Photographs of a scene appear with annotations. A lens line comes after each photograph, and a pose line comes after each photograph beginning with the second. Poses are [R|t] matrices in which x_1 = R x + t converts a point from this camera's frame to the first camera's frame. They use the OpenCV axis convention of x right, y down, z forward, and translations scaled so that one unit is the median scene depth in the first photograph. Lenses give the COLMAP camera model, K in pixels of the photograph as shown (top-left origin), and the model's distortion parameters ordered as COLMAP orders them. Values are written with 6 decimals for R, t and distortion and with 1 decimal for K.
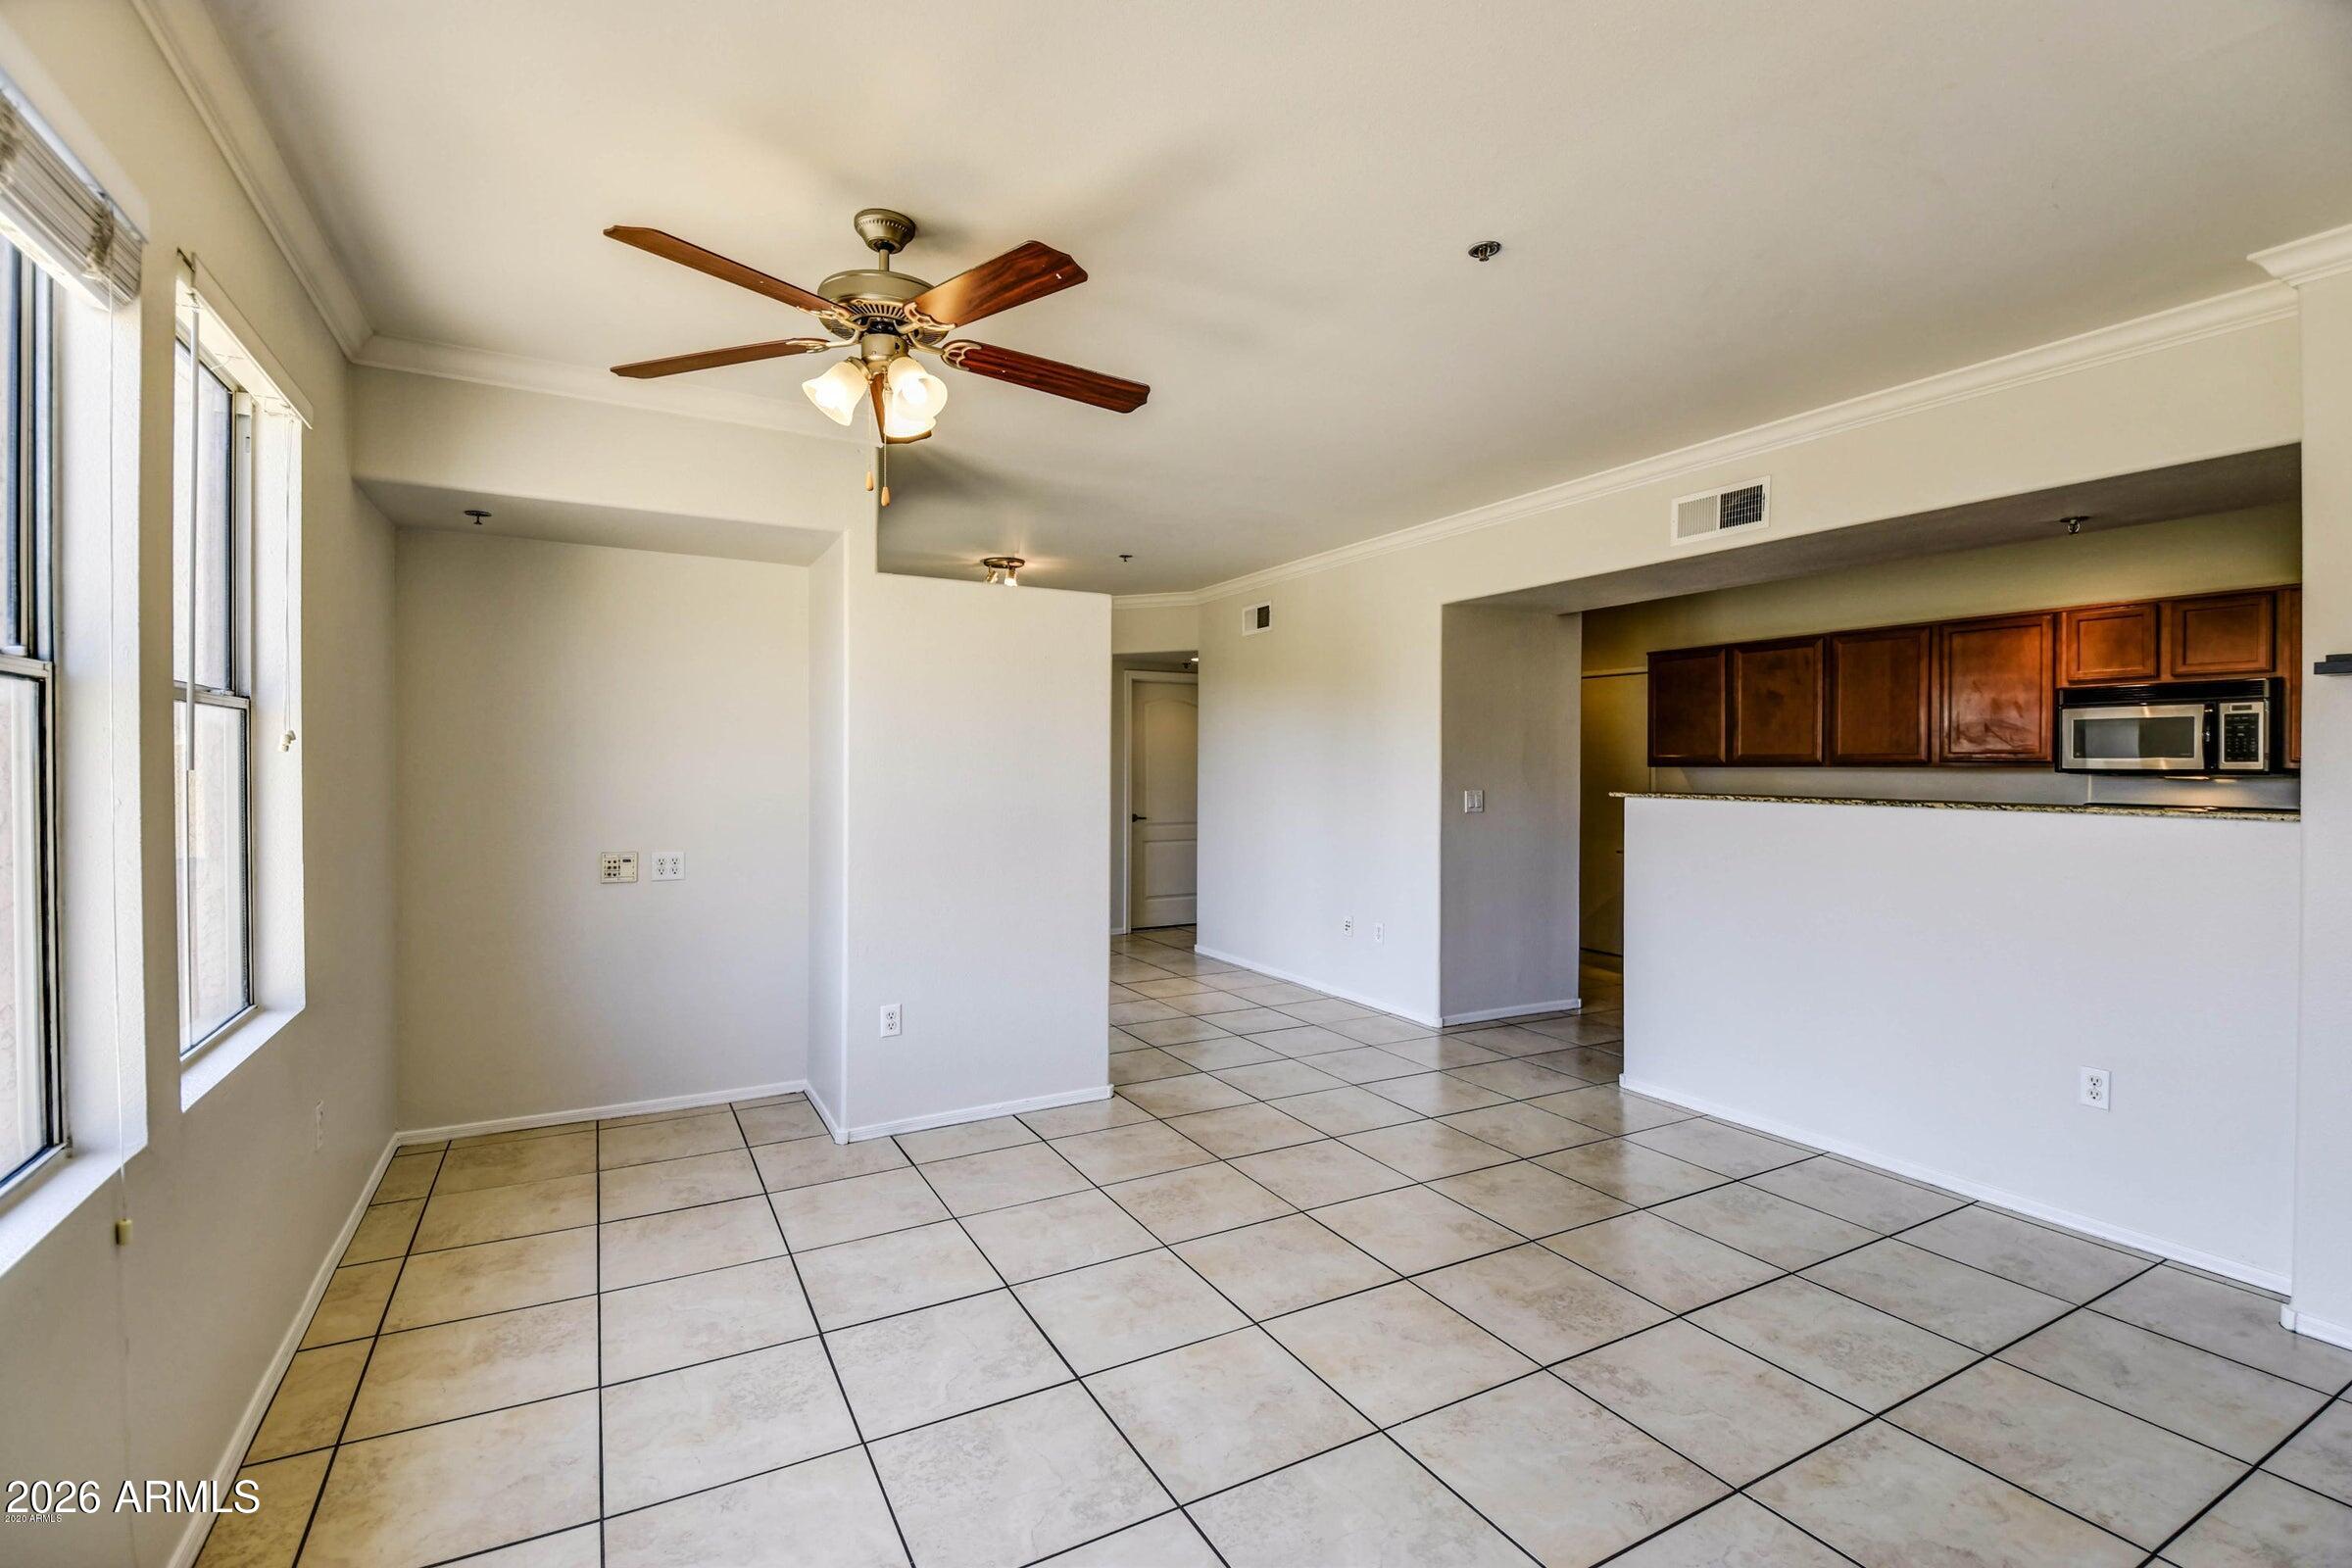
lens RADIAL K [[1071.3, 0, 1170.0], [0, 1071.3, 773.6], [0, 0, 1]] dist [0.026546, -0.035302]
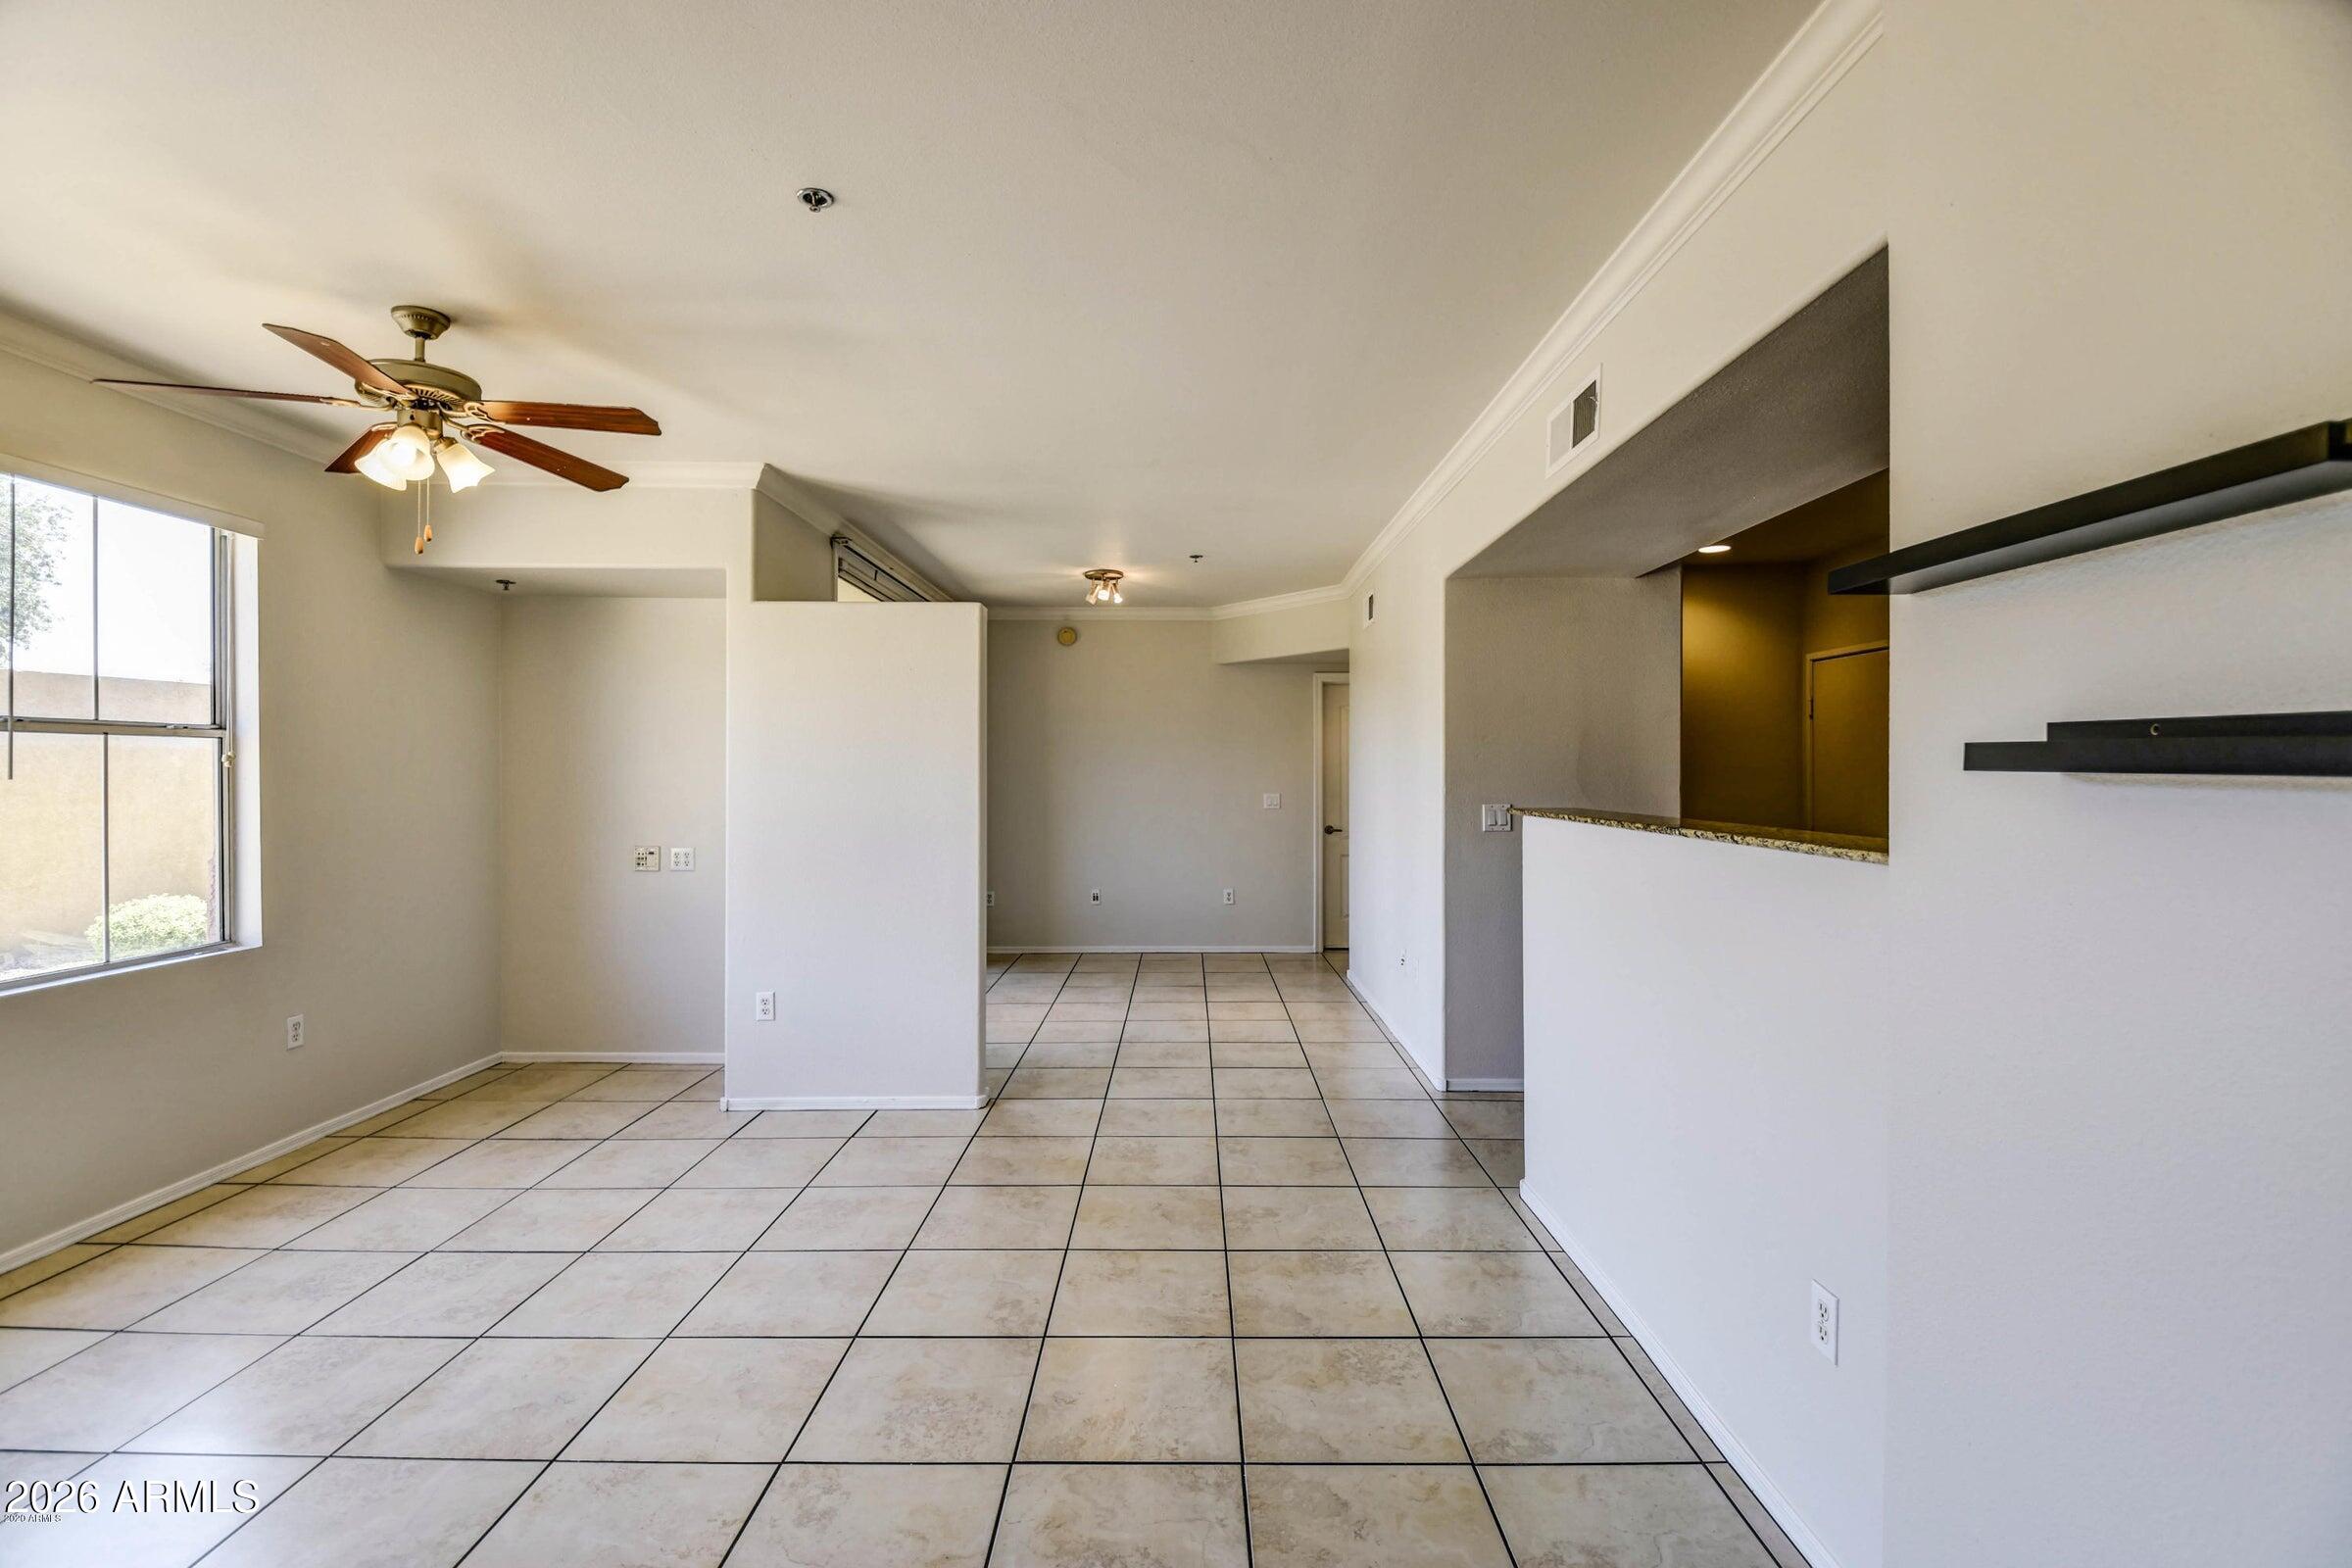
lens RADIAL K [[1071.3, 0, 1170.0], [0, 1071.3, 773.6], [0, 0, 1]] dist [0.026546, -0.035302]
pose [[0.872210, -0.003290, -0.489121, 0.608132], [-0.000615, 0.999969, -0.007821, -0.000408], [0.489132, 0.007122, 0.872181, 0.224971]]
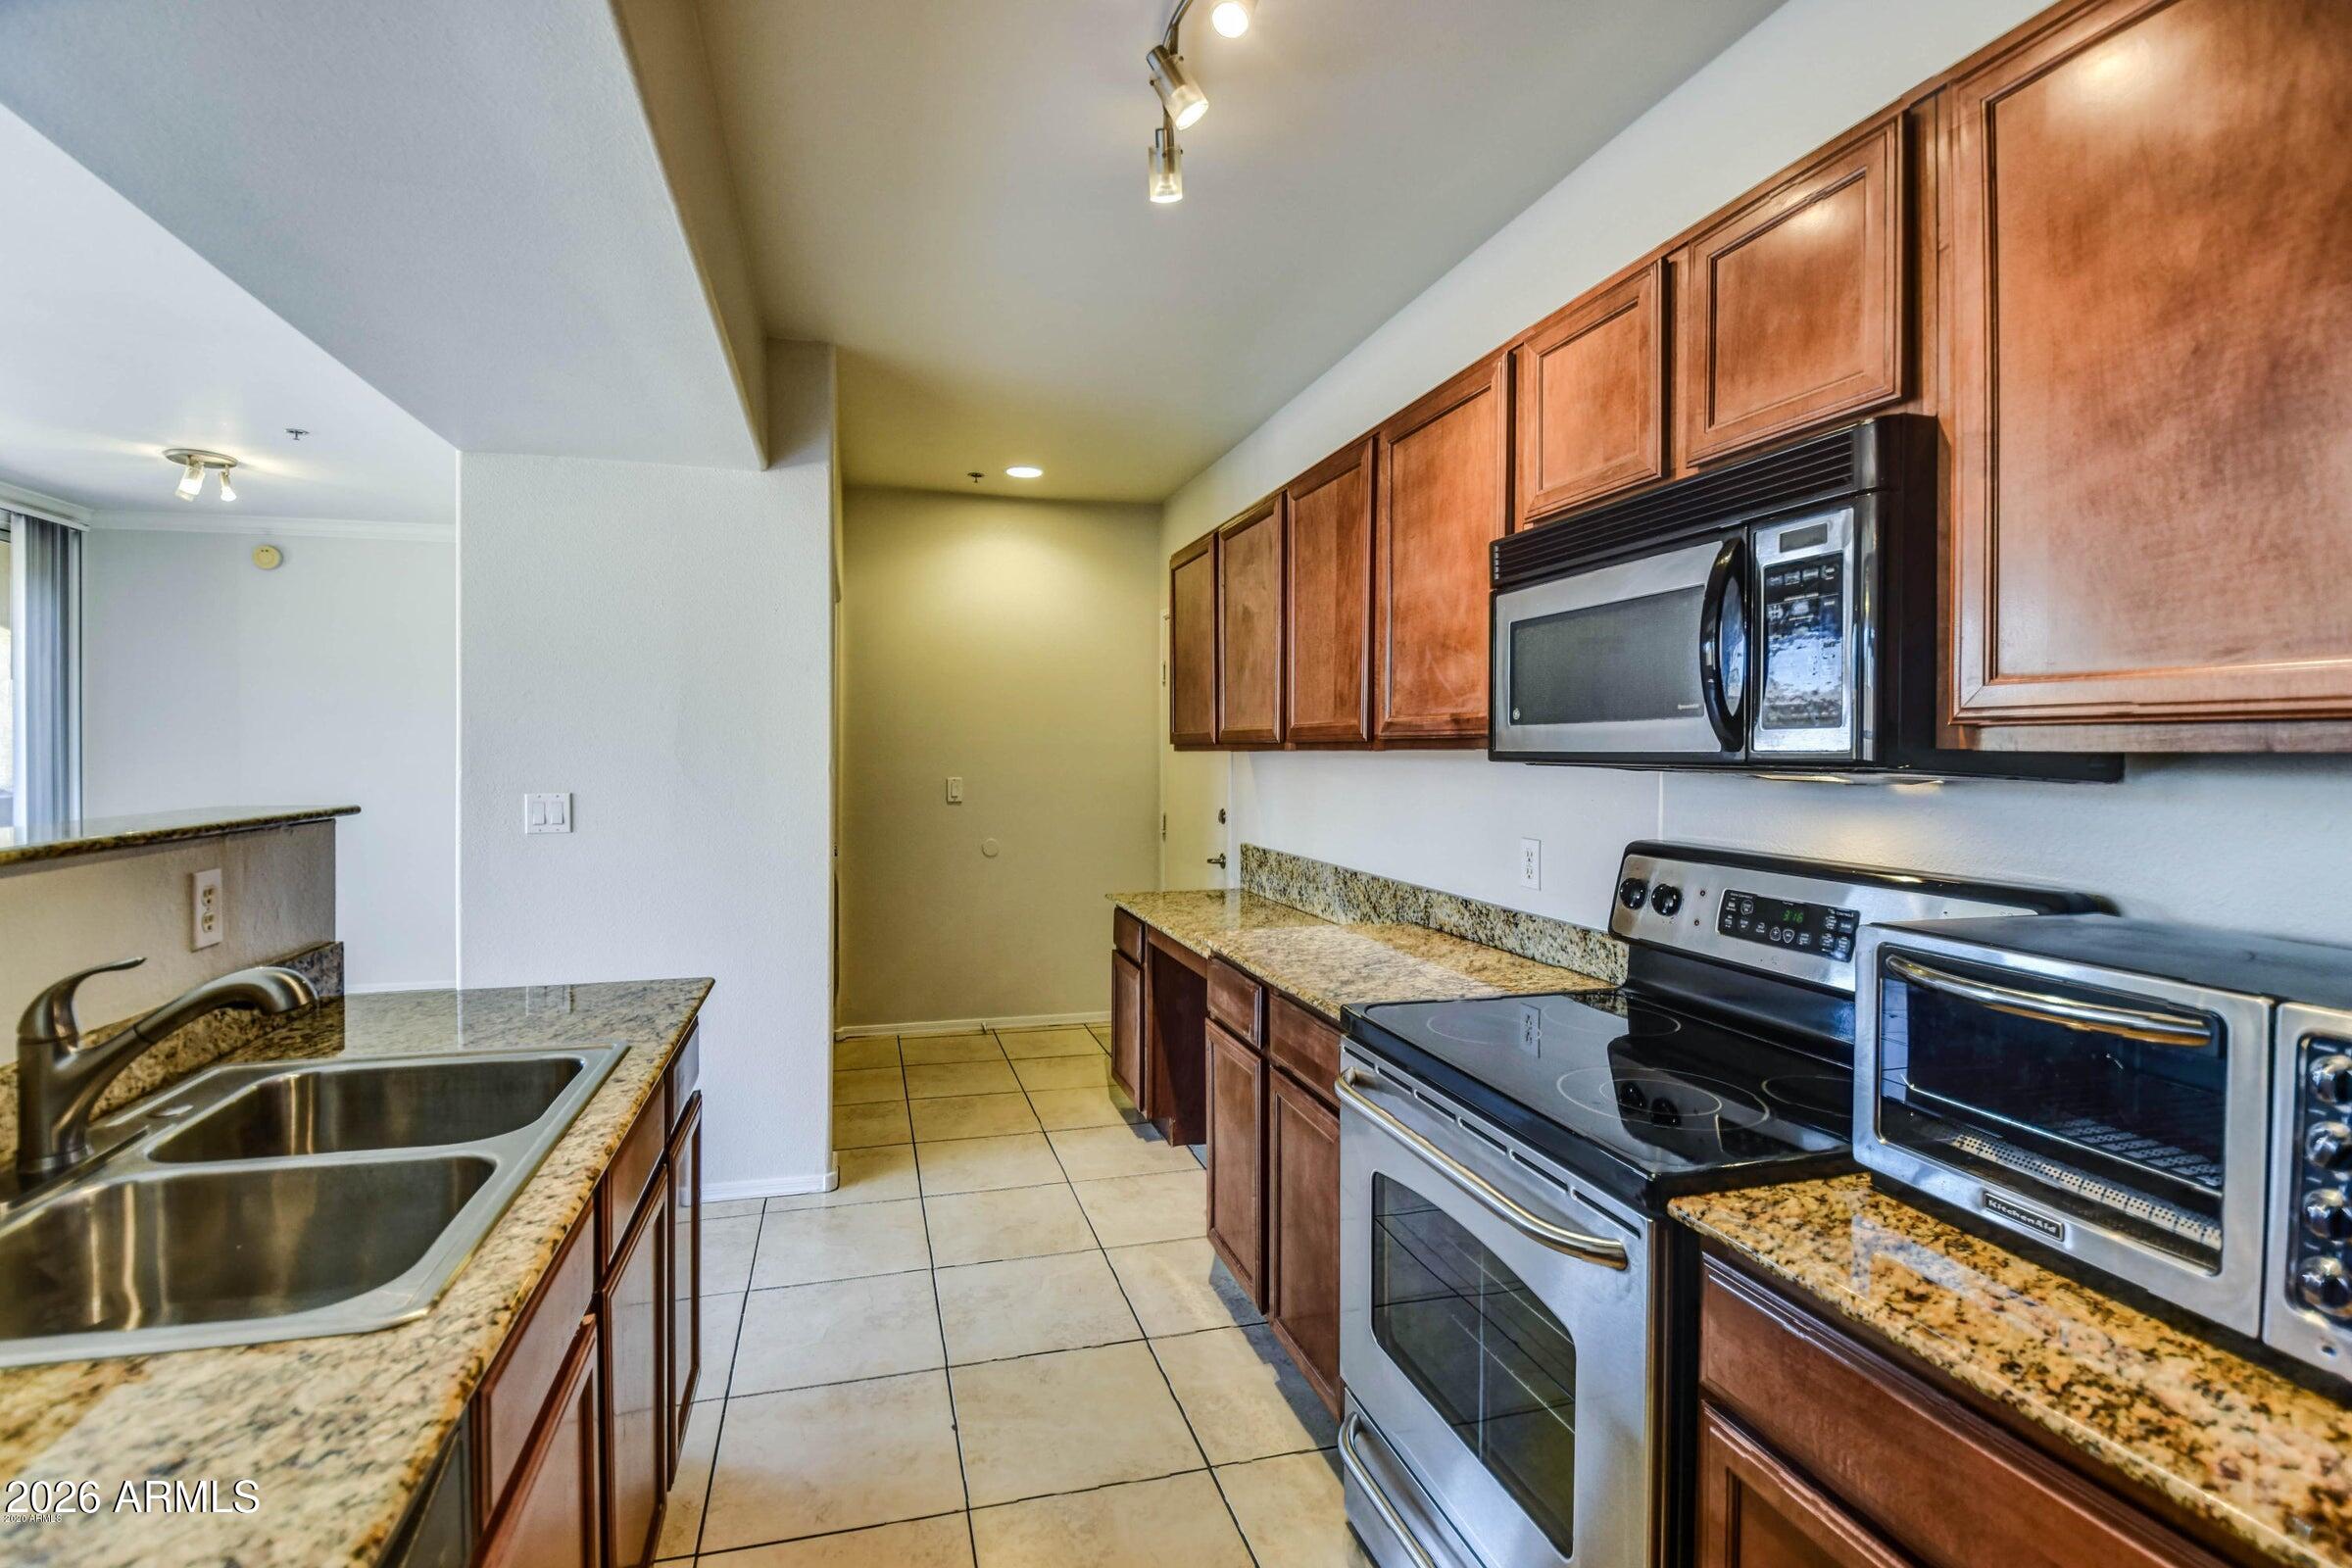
lens RADIAL K [[1071.3, 0, 1170.0], [0, 1071.3, 773.6], [0, 0, 1]] dist [0.026546, -0.035302]
pose [[0.977784, 0.004383, -0.209569, 0.924268], [-0.002570, 0.999957, 0.008923, 0.000141], [0.209600, -0.008186, 0.977753, 0.693816]]
